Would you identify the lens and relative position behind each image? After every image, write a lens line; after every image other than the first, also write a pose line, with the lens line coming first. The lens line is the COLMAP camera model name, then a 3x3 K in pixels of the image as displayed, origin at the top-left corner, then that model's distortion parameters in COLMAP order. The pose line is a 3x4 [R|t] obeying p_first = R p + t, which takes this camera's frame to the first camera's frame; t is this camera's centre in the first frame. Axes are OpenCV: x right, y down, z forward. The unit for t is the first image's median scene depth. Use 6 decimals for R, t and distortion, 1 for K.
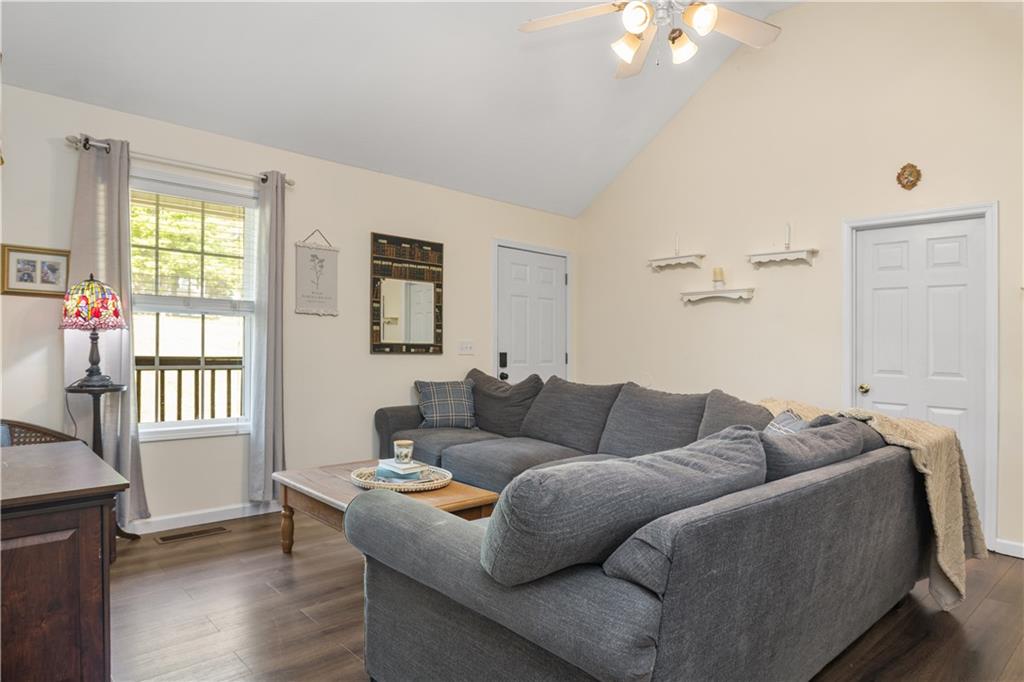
lens RADIAL K [[620.2, 0, 509.8], [0, 620.2, 336.4], [0, 0, 1]] dist [-0.005114, -0.001361]
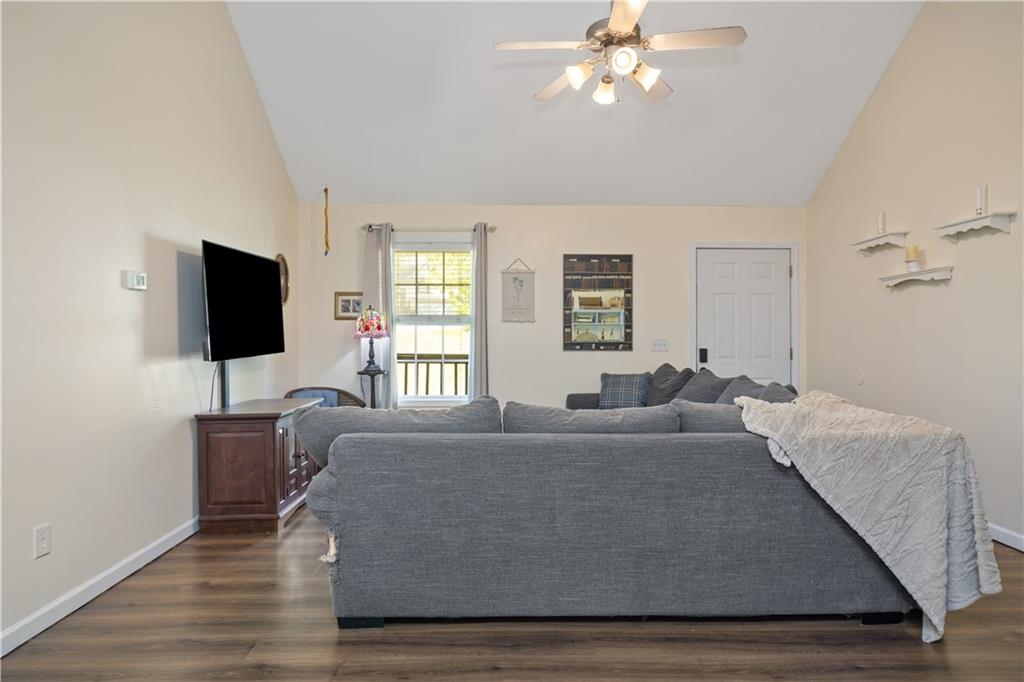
lens RADIAL K [[620.2, 0, 509.8], [0, 620.2, 336.4], [0, 0, 1]] dist [-0.005114, -0.001361]
pose [[0.744705, -0.026803, -0.666855, 0.530706], [0.026475, 0.999593, -0.010610, 0.009335], [0.666868, -0.009754, 0.745112, -0.011742]]
